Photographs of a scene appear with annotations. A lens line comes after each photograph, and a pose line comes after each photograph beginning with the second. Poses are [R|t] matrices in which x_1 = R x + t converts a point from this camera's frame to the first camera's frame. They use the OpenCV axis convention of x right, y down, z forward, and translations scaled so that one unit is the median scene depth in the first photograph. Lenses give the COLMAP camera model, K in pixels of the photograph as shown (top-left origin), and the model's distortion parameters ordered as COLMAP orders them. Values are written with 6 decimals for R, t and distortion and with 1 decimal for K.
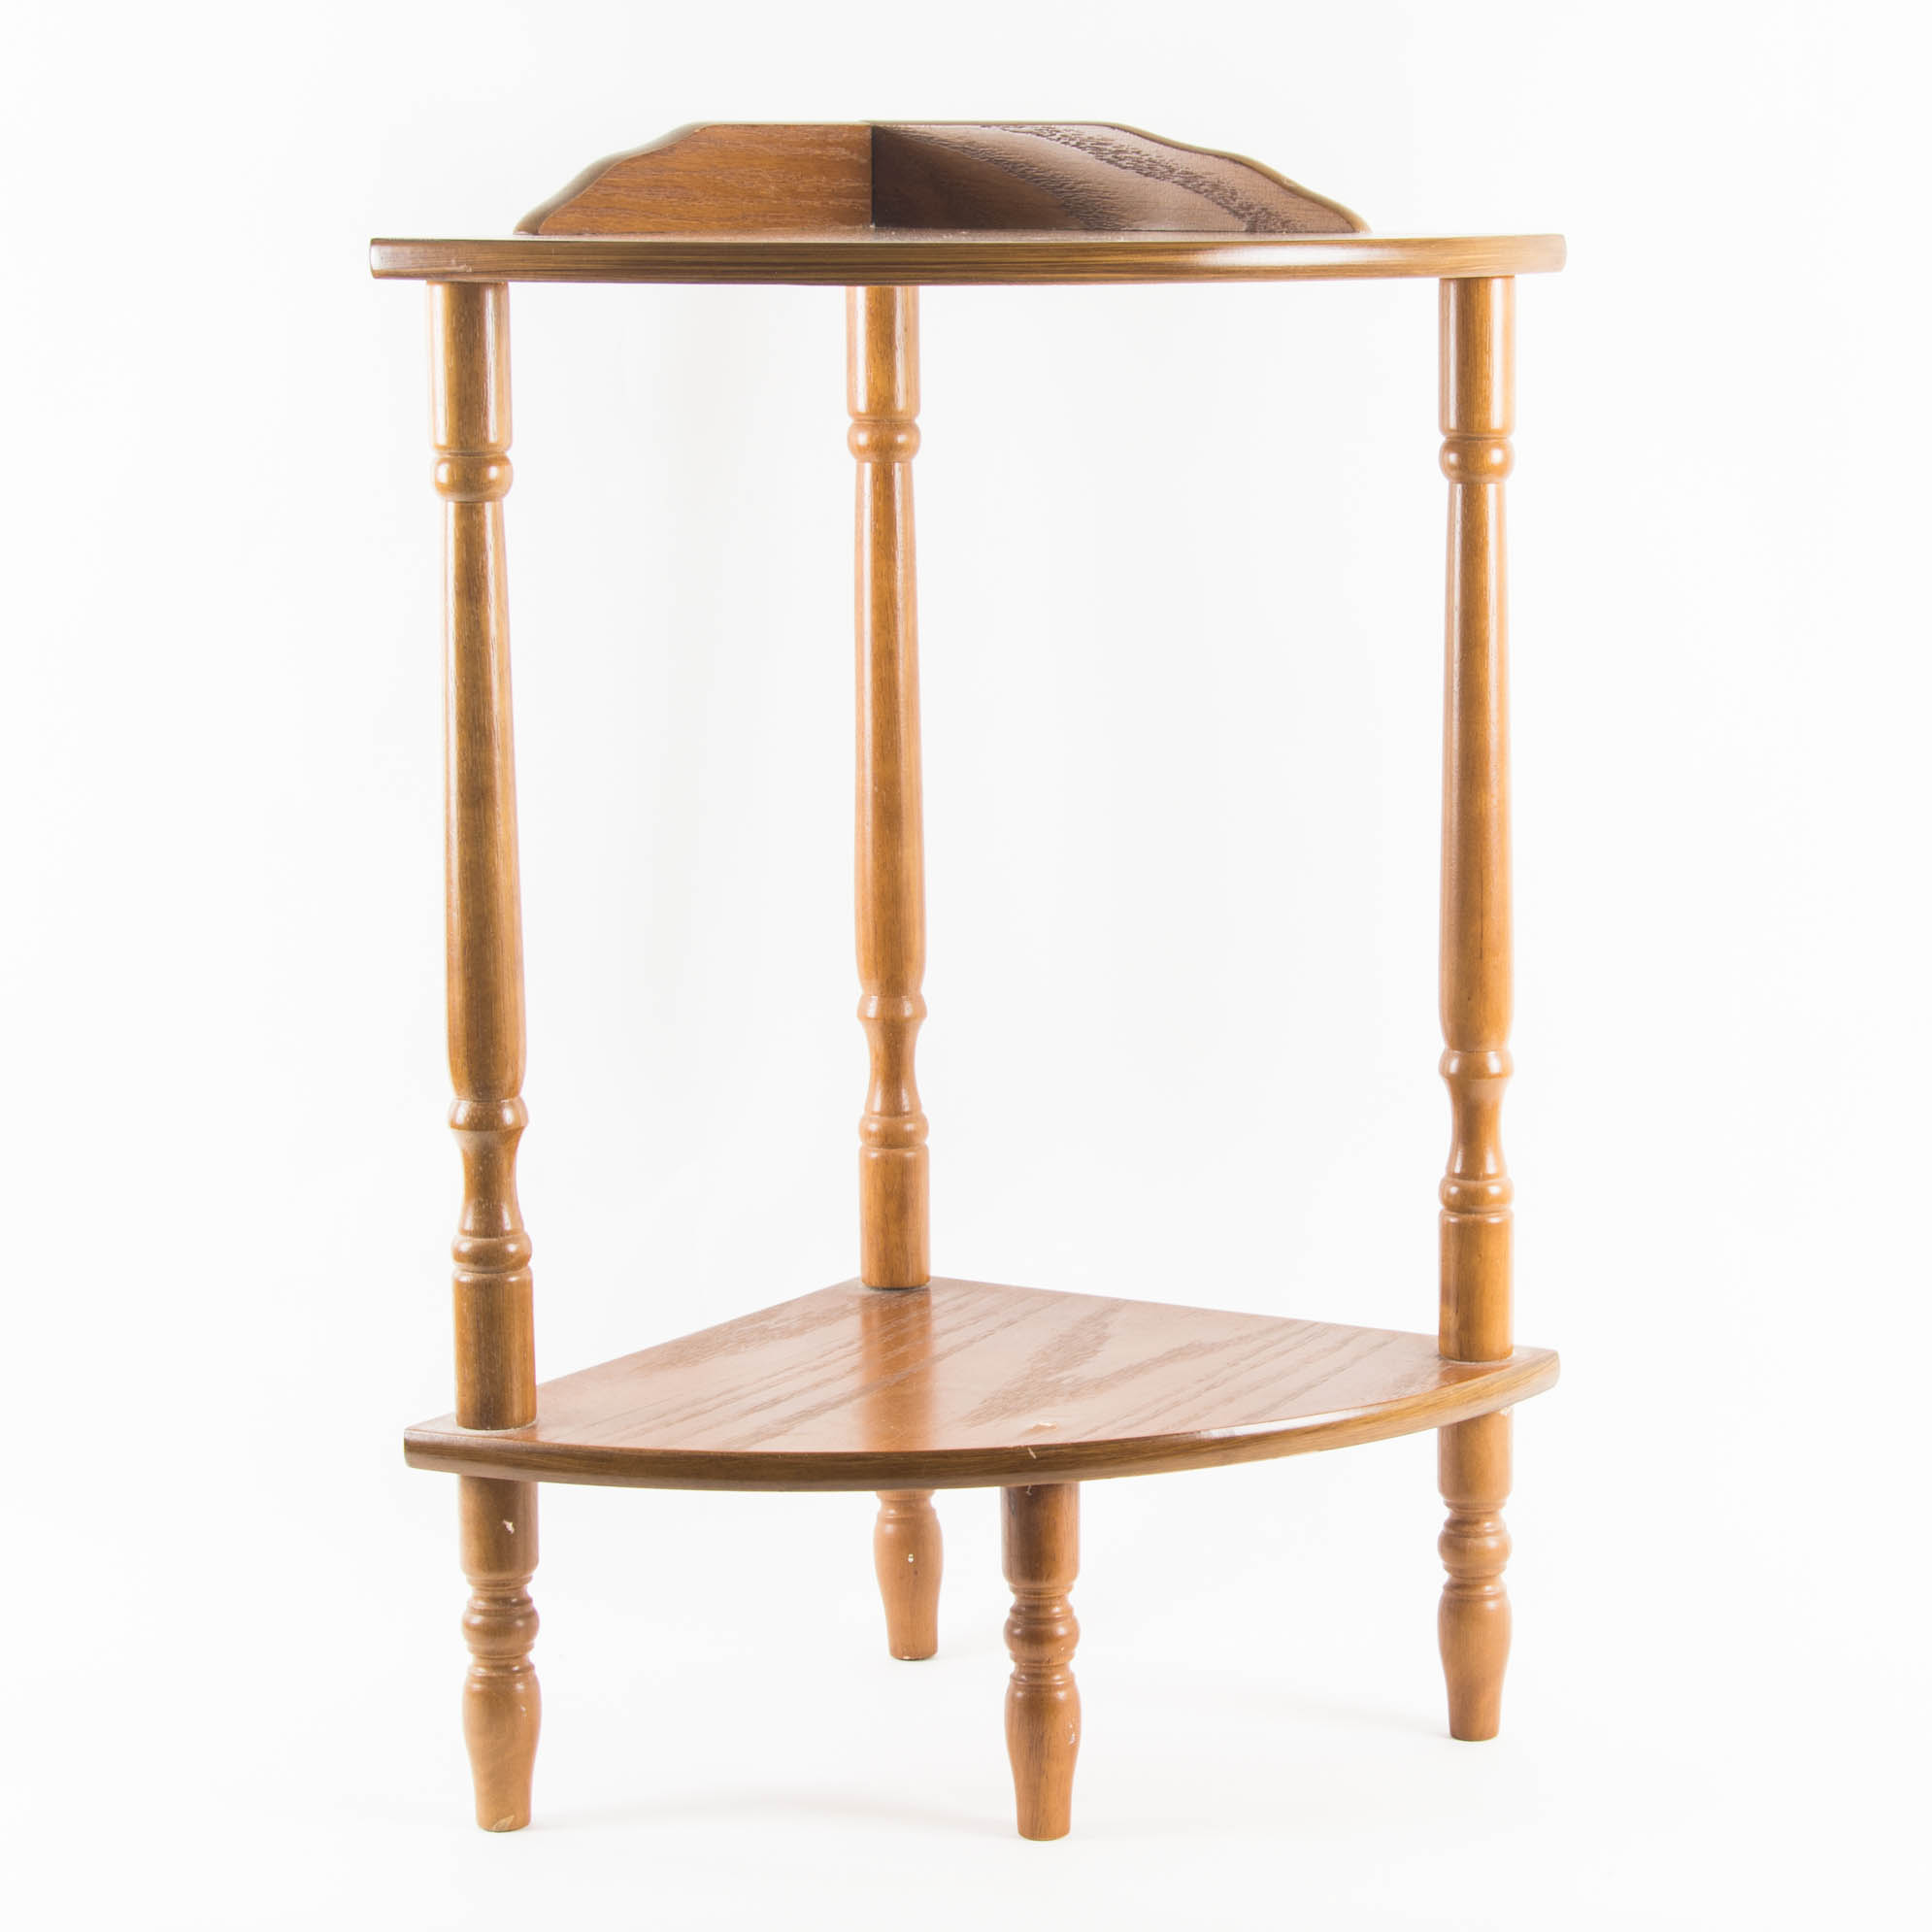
lens RADIAL K [[5867.1, 0, 1073.9], [0, 5867.1, 973.1], [0, 0, 1]] dist [0.305101, 0.000000]
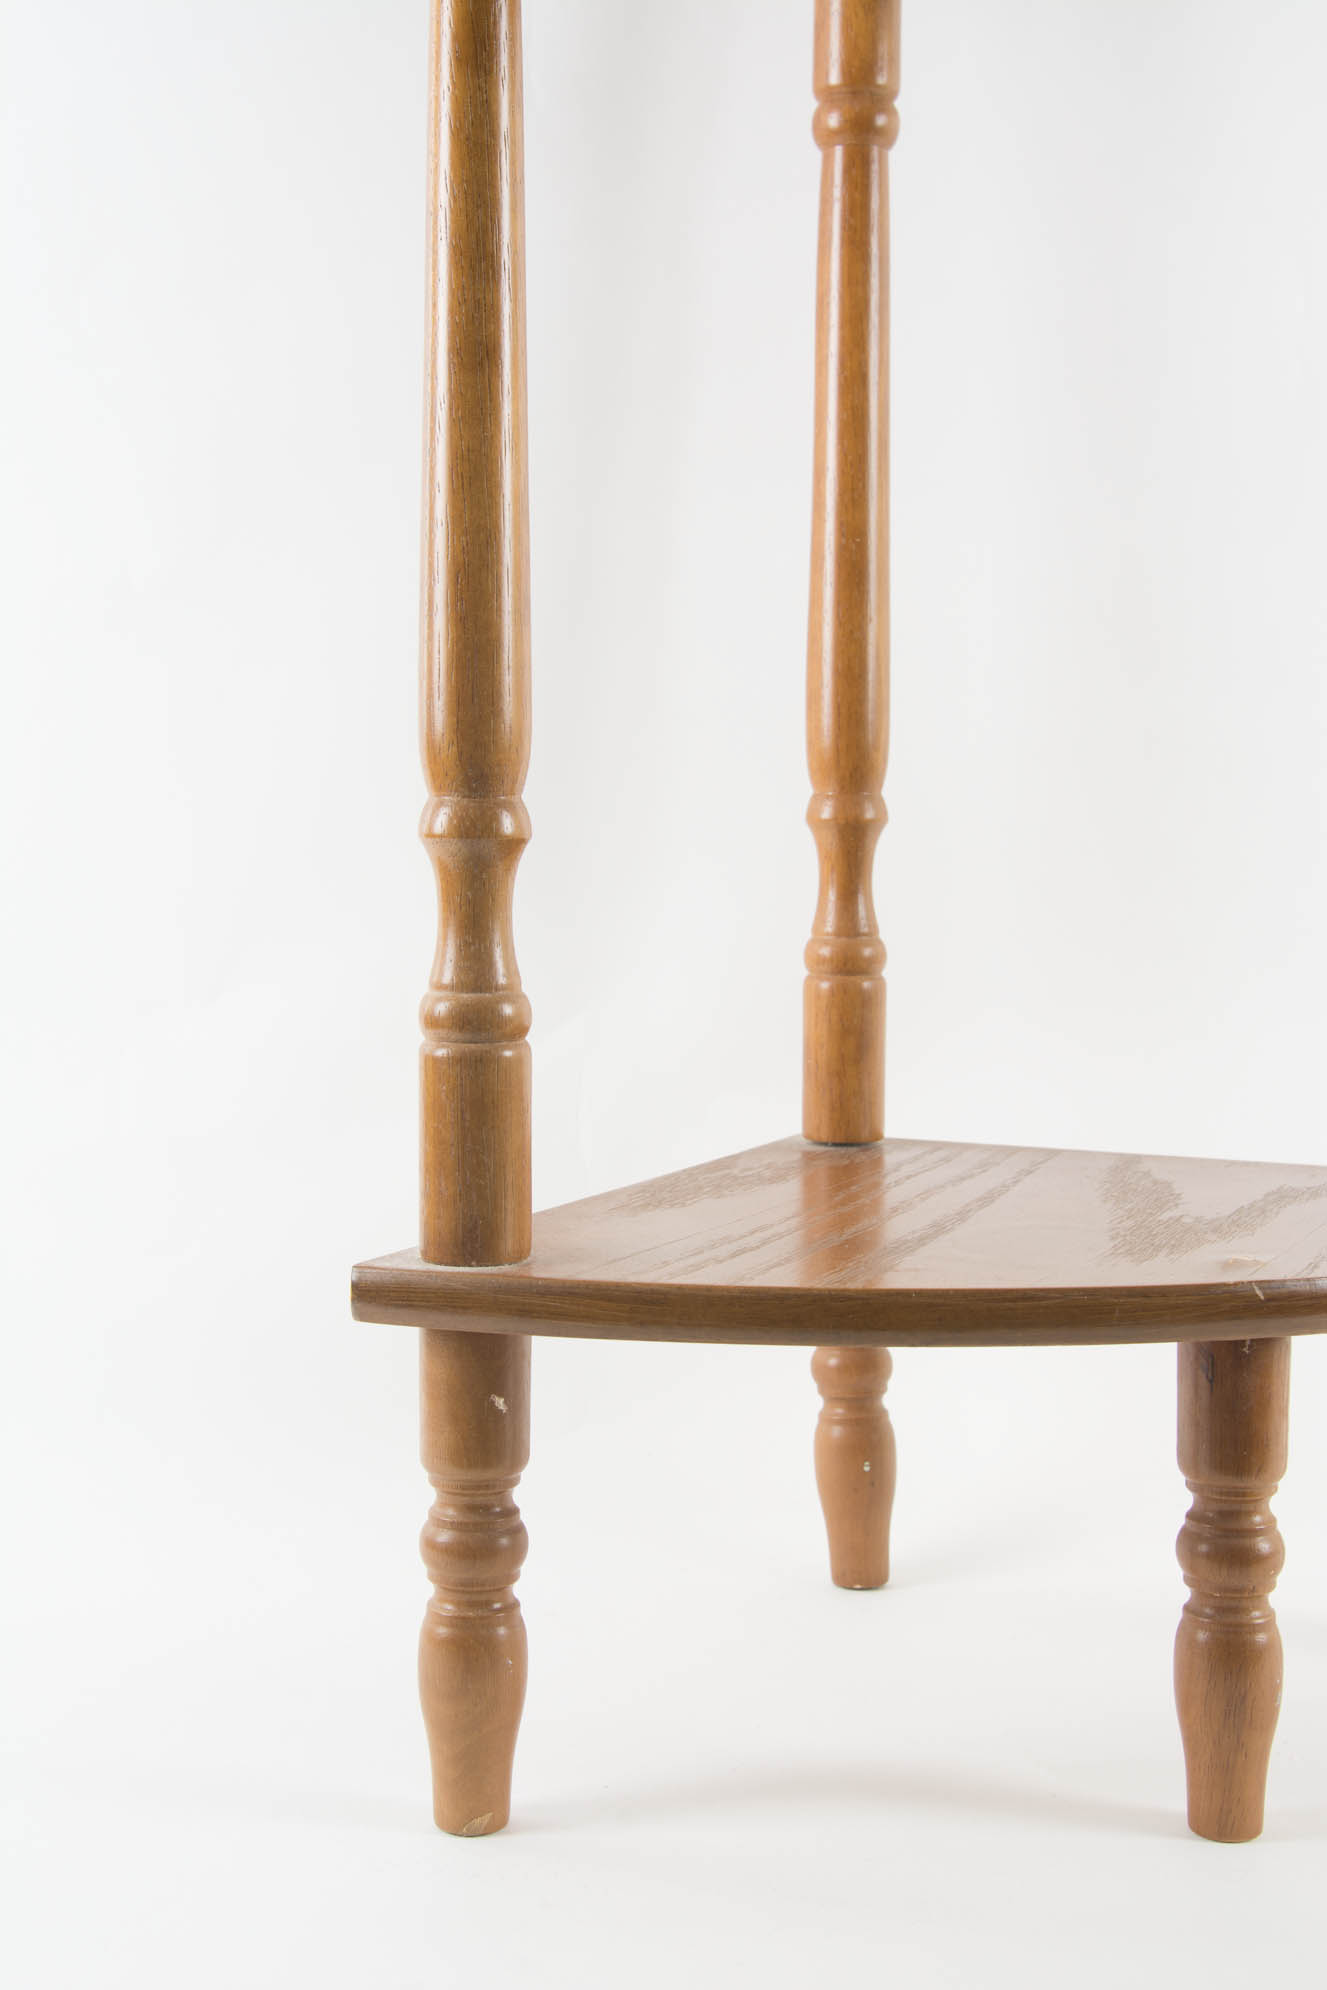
lens RADIAL K [[3024.6, 0, 668.7], [0, 3024.6, 1011.2], [0, 0, 1]] dist [0.097064, 0.000000]
pose [[0.992916, 0.009185, 0.118459, -0.118371], [-0.000670, 0.997425, -0.071720, 0.072422], [-0.118813, 0.071132, 0.990365, 0.628996]]
